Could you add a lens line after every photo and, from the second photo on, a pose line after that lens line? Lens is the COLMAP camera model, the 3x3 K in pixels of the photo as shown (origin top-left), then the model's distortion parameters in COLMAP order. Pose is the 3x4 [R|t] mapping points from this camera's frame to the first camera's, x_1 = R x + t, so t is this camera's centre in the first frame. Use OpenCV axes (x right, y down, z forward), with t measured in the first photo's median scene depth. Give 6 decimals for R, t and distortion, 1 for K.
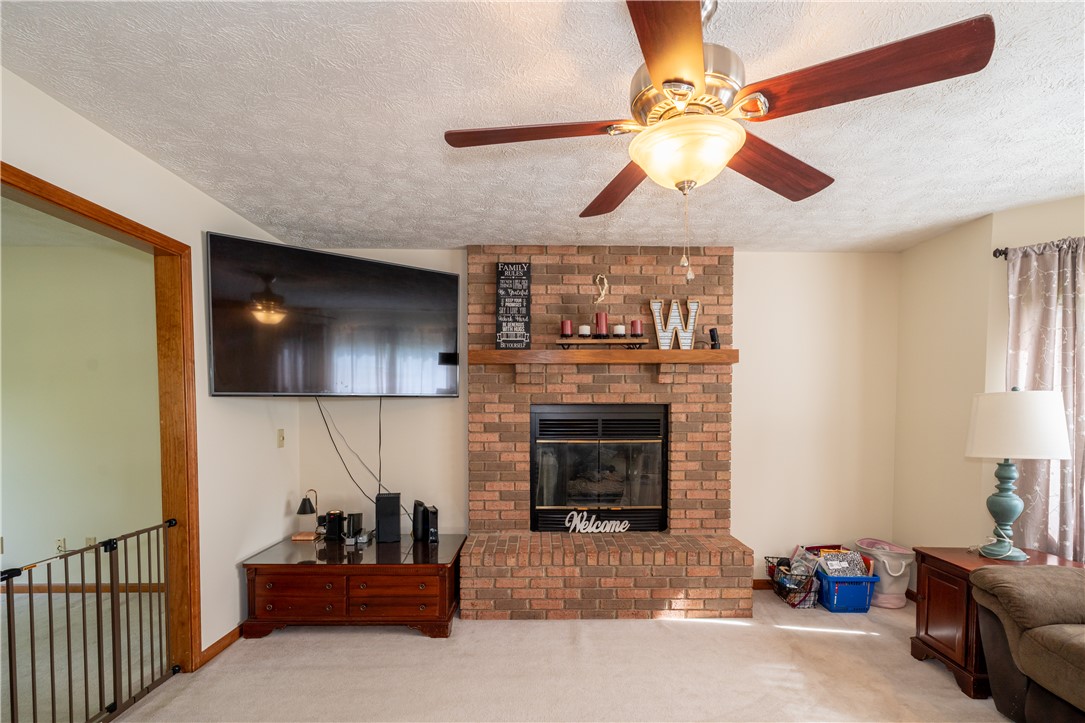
lens RADIAL K [[529.3, 0, 542.8], [0, 529.3, 426.2], [0, 0, 1]] dist [0.001733, 0.000531]
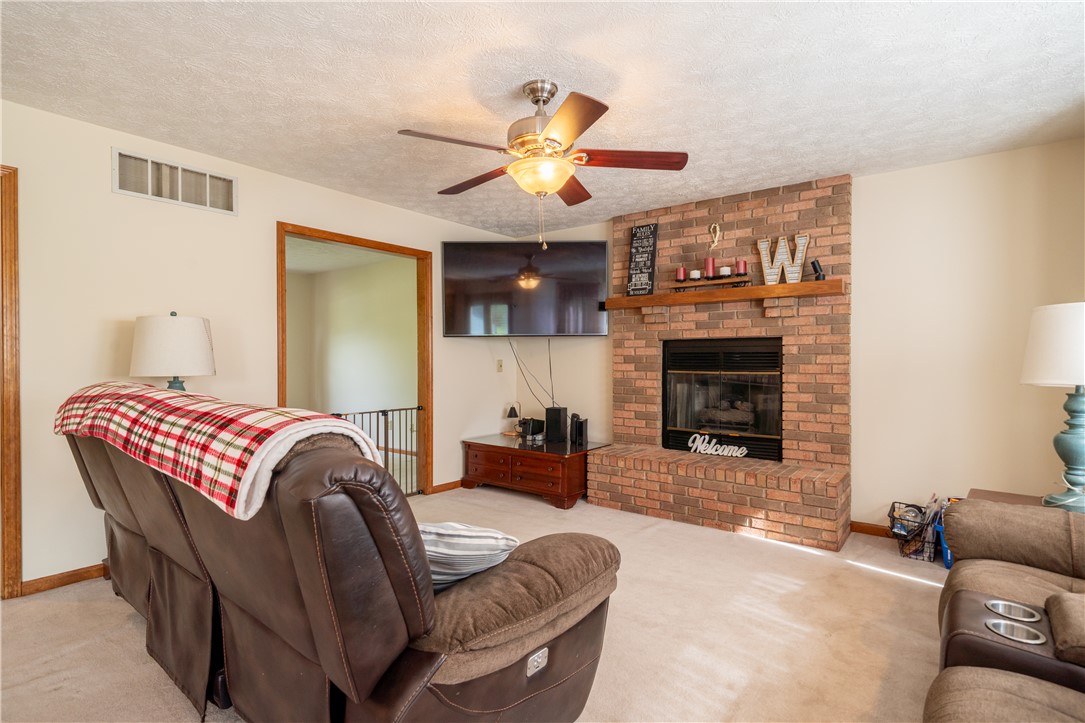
lens RADIAL K [[545.6, 0, 542.5], [0, 545.6, 361.5], [0, 0, 1]] dist [0.000252, 0.000273]
pose [[0.777565, 0.003050, -0.628795, 0.559224], [-0.024018, 0.999403, -0.024852, 0.044995], [0.628343, 0.034426, 0.777174, -0.124549]]
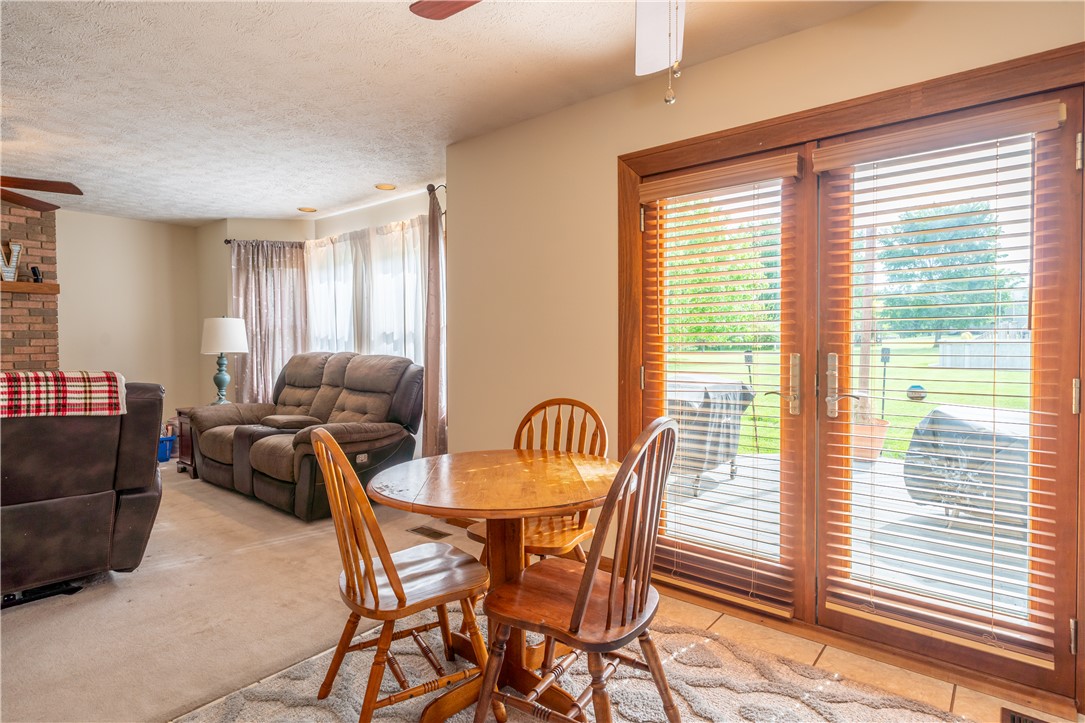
lens RADIAL K [[581.0, 0, 537.9], [0, 581.0, 352.4], [0, 0, 1]] dist [0.000334, -0.000166]
pose [[0.642182, -0.020536, 0.766277, 0.013294], [0.032355, 0.999476, -0.000329, 0.067780], [-0.765869, 0.025004, 0.642510, -0.864480]]
